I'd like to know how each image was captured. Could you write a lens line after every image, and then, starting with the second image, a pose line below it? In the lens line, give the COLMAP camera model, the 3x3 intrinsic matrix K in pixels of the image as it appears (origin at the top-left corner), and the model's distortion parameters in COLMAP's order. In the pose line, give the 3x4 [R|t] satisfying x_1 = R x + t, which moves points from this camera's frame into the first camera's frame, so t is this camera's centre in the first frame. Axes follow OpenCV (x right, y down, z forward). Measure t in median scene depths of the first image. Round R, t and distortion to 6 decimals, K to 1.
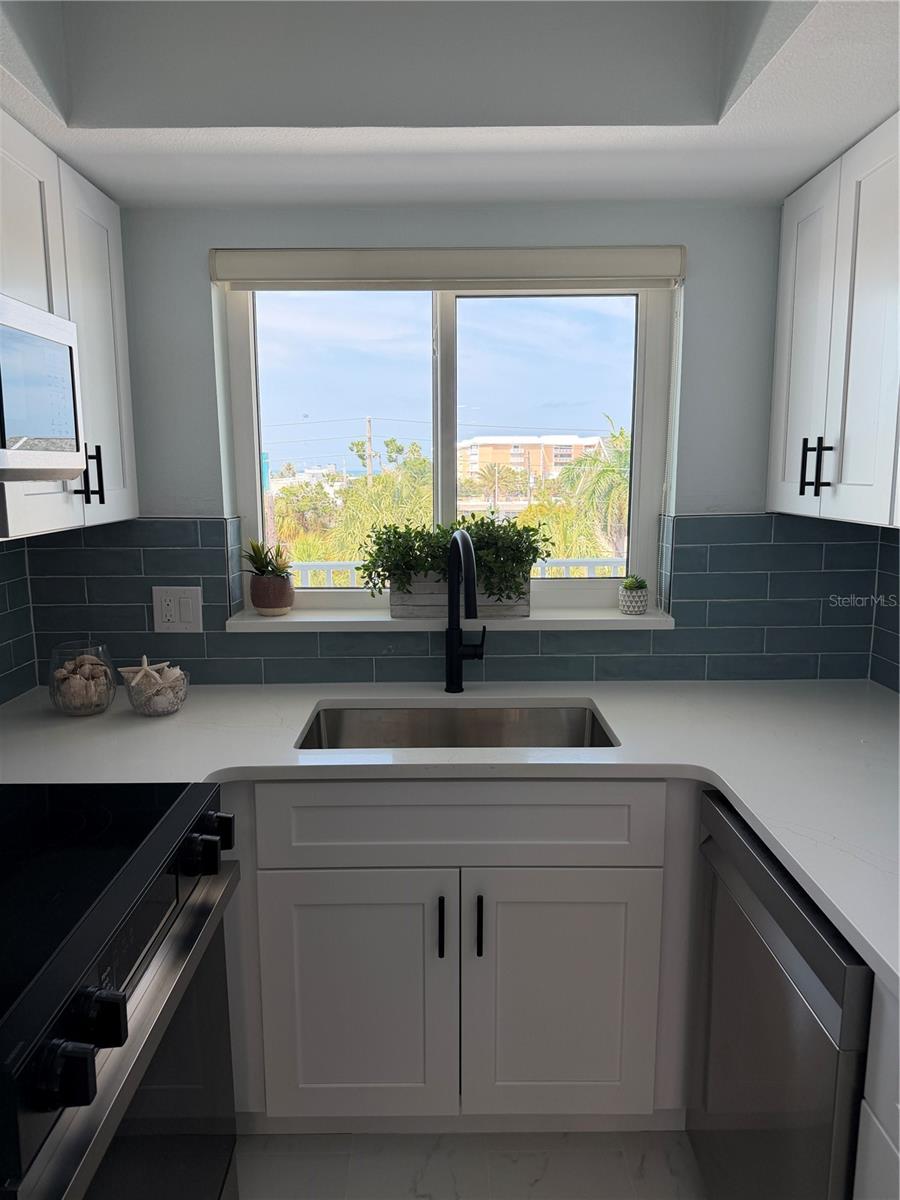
lens RADIAL K [[844.7, 0, 450.0], [0, 844.7, 605.4], [0, 0, 1]] dist [0.053181, -0.005916]
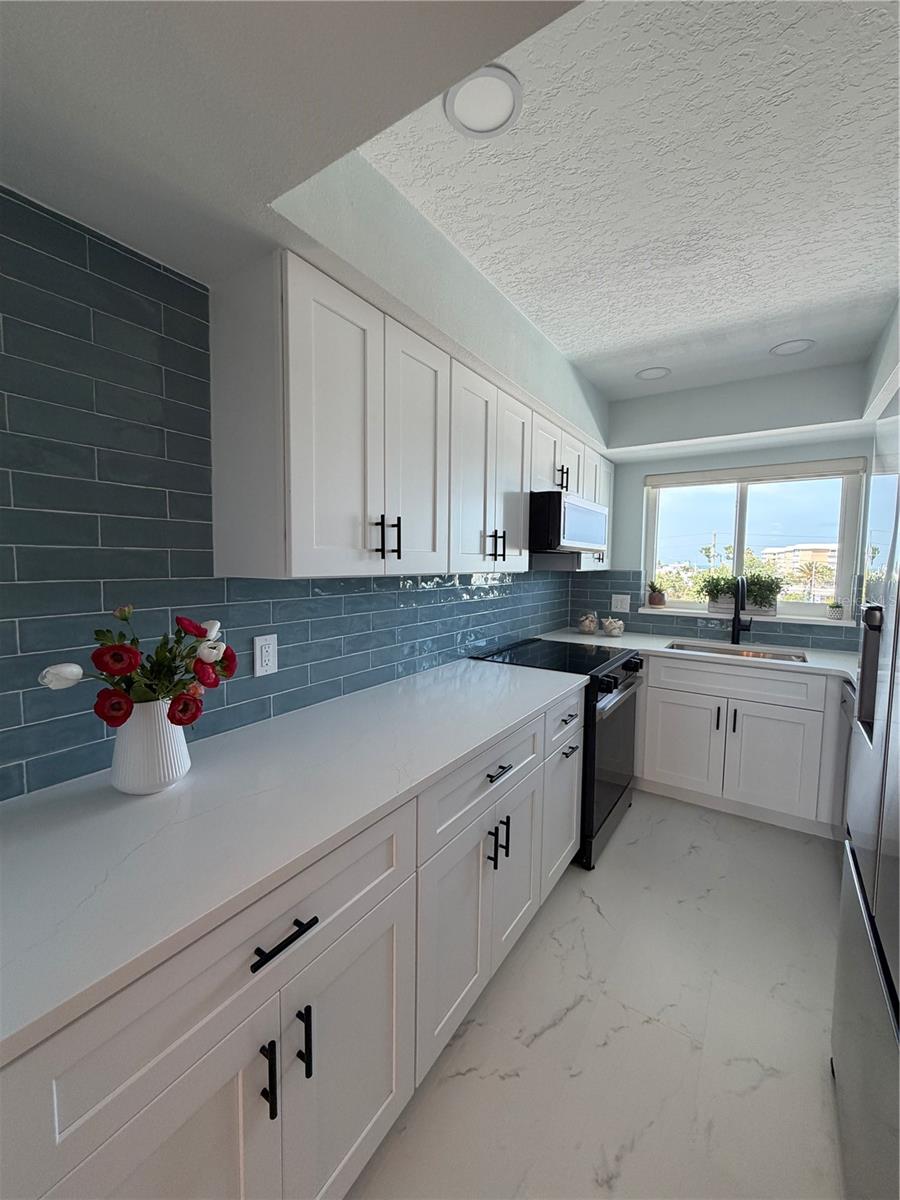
lens RADIAL K [[482.5, 0, 448.7], [0, 482.5, 596.7], [0, 0, 1]] dist [0.002962, 0.000147]
pose [[0.828231, 0.054551, -0.557725, 0.088227], [-0.104607, 0.992807, -0.058237, 0.132215], [0.550537, 0.106576, 0.827980, -0.600292]]
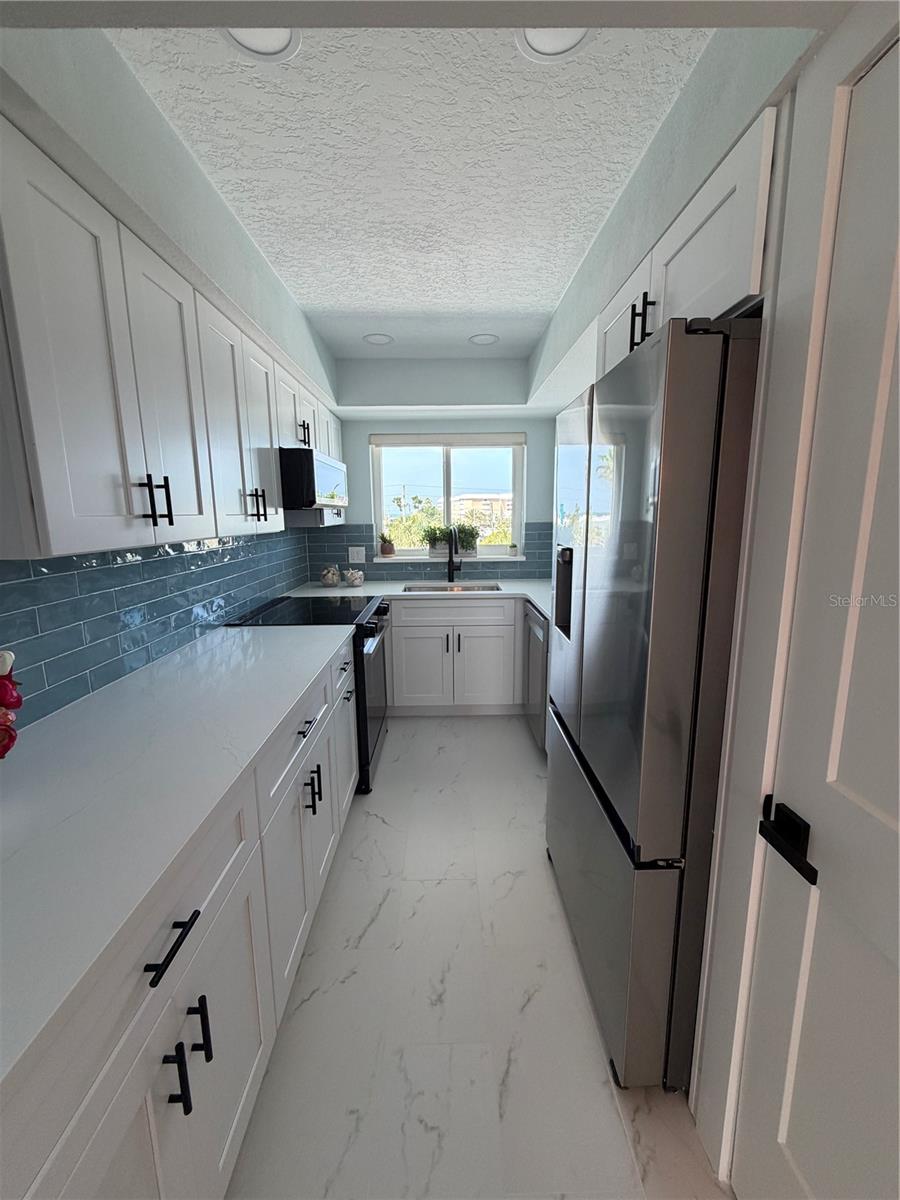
lens RADIAL K [[482.5, 0, 450.3], [0, 482.5, 597.1], [0, 0, 1]] dist [0.002962, 0.000147]
pose [[0.999969, -0.006927, 0.003686, -0.003985], [0.006878, 0.999891, 0.013059, 0.130943], [-0.003776, -0.013033, 0.999908, -0.678558]]
